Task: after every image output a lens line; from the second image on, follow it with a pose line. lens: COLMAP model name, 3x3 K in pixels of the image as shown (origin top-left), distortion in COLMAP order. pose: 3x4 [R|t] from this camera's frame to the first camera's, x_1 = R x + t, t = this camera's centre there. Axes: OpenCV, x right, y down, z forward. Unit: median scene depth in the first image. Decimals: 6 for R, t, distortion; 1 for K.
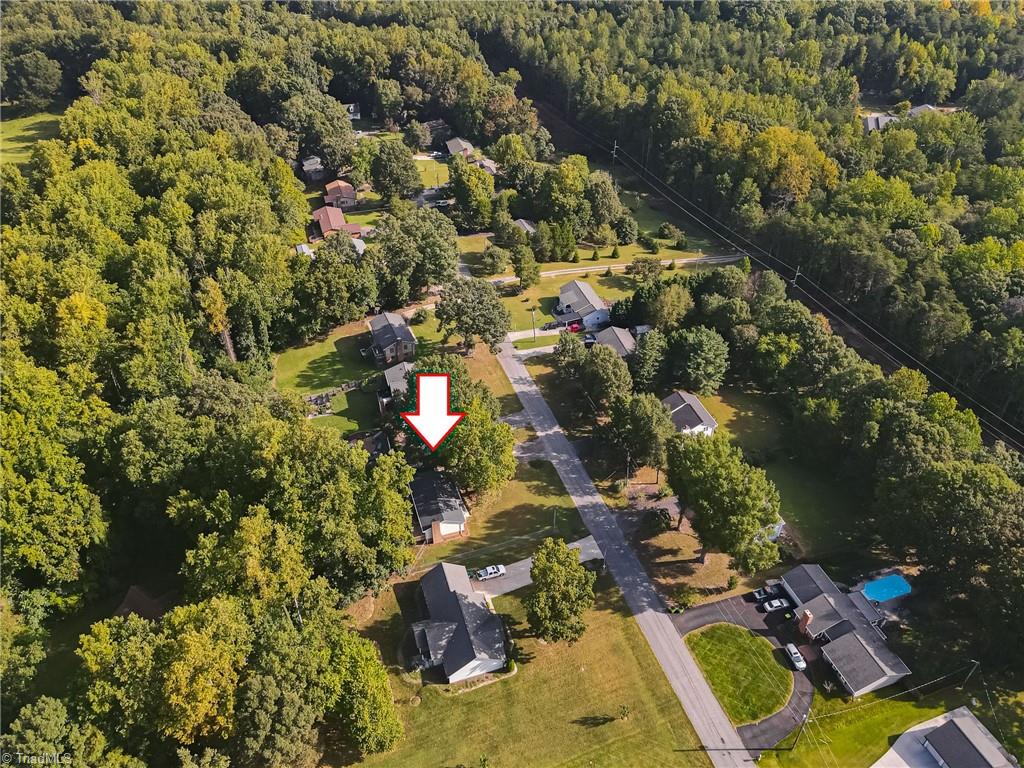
lens RADIAL K [[753.4, 0, 523.5], [0, 753.4, 383.7], [0, 0, 1]] dist [0.018264, 0.007006]
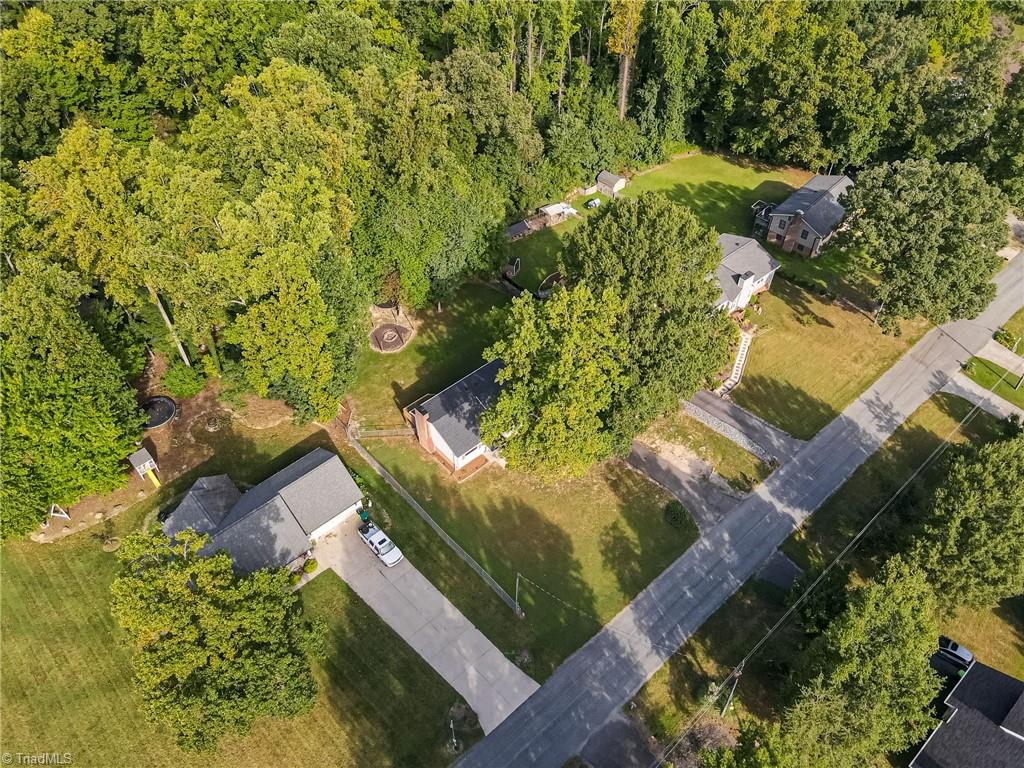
lens RADIAL K [[761.8, 0, 520.3], [0, 761.8, 378.7], [0, 0, 1]] dist [0.015799, 0.007729]
pose [[0.401545, 0.662641, -0.632193, 0.237345], [-0.568280, 0.721603, 0.395407, -0.095052], [0.718205, 0.200489, 0.666322, 0.625657]]
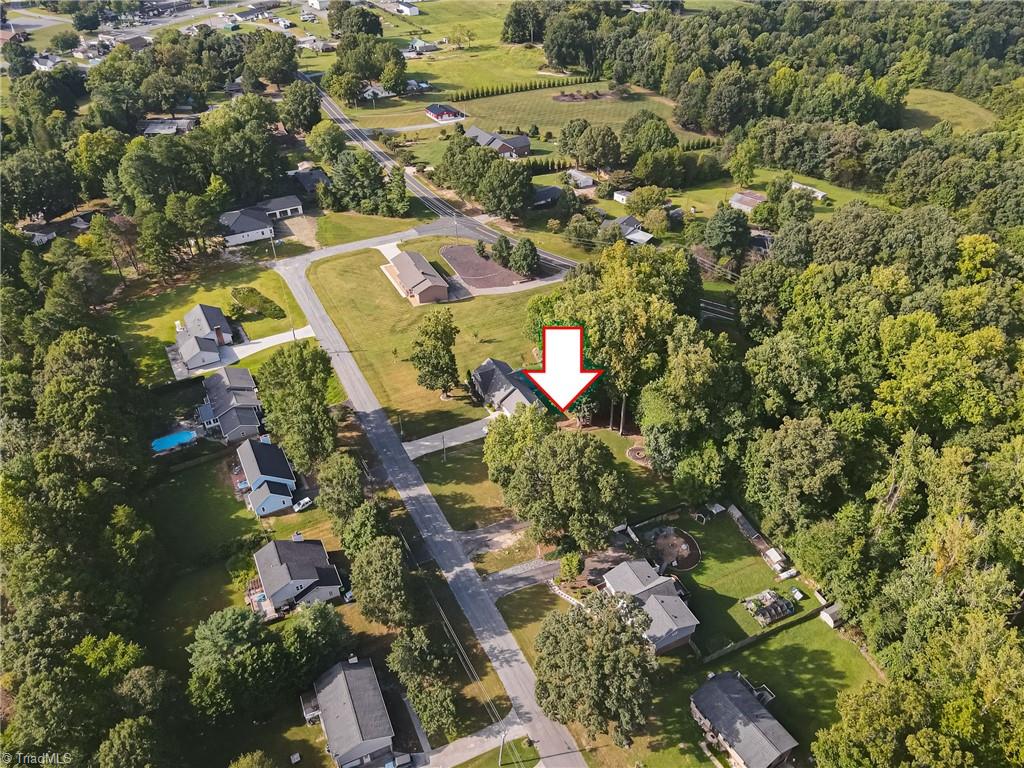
lens RADIAL K [[753.4, 0, 523.5], [0, 753.4, 383.7], [0, 0, 1]] dist [0.018264, 0.007006]
pose [[-0.986737, 0.093123, -0.132957, 0.060836], [-0.105502, 0.254571, 0.961282, -0.883066], [0.123365, 0.962560, -0.241370, 1.125357]]
